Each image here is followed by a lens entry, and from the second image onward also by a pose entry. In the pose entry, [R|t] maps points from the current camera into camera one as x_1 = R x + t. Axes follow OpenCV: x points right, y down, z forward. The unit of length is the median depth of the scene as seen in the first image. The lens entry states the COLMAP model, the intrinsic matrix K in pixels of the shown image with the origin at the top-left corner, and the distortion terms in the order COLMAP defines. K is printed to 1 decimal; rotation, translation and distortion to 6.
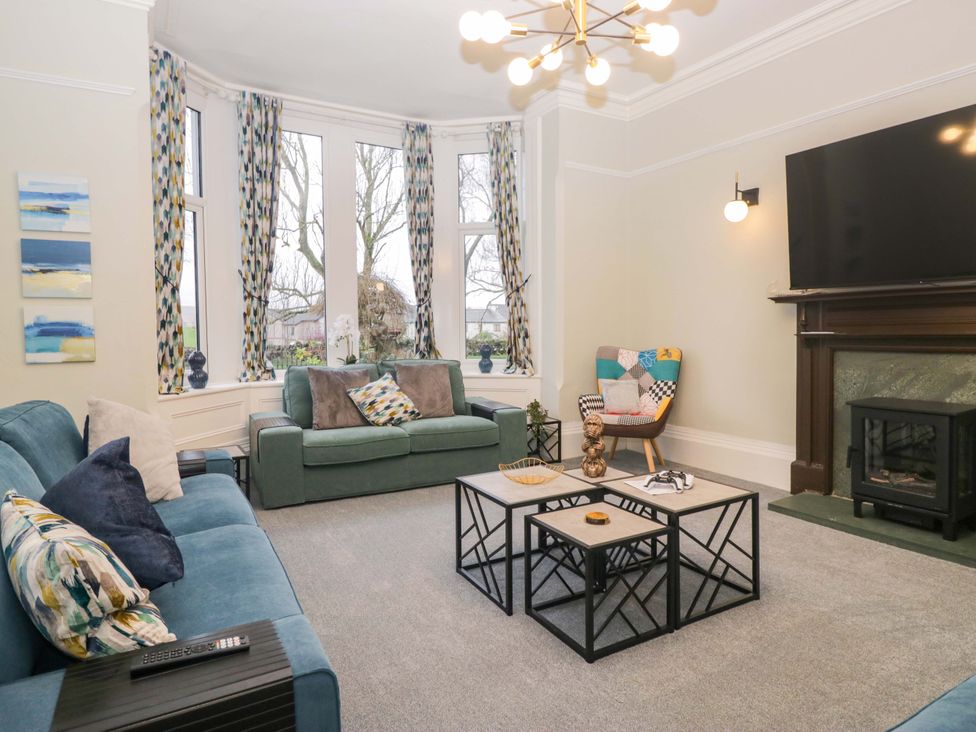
lens RADIAL K [[571.5, 0, 487.3], [0, 571.5, 354.3], [0, 0, 1]] dist [0.002995, -0.013815]
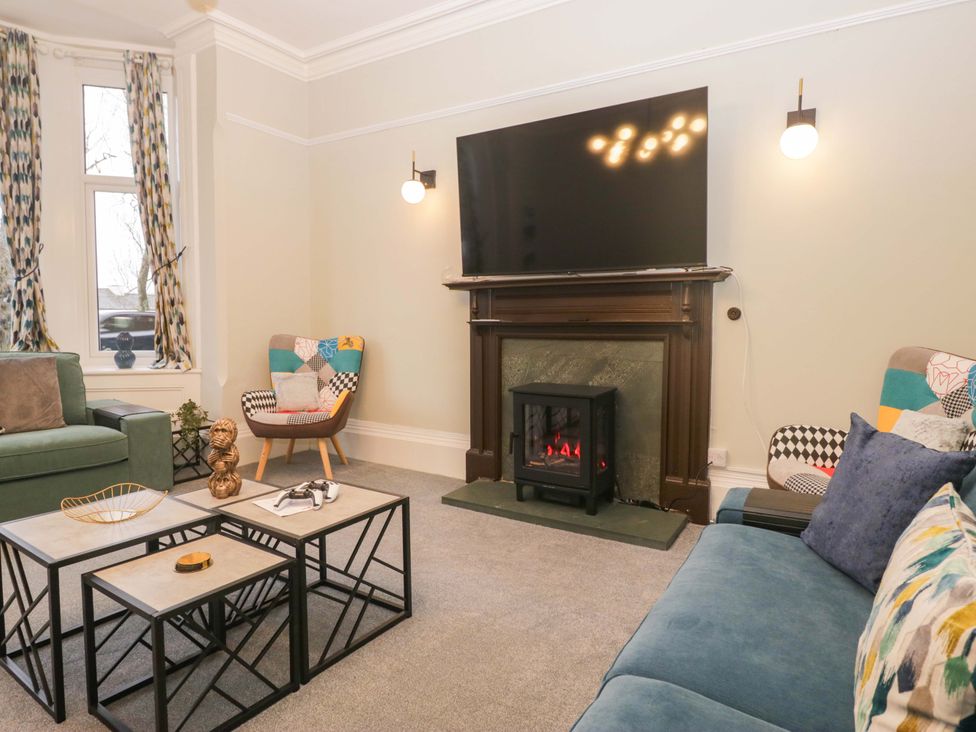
lens RADIAL K [[571.5, 0, 487.3], [0, 571.5, 354.3], [0, 0, 1]] dist [0.002995, -0.013815]
pose [[0.890454, -0.013274, 0.454881, 0.116565], [0.006709, 0.999849, 0.016045, 0.005374], [-0.455025, -0.011235, 0.890408, 0.102102]]
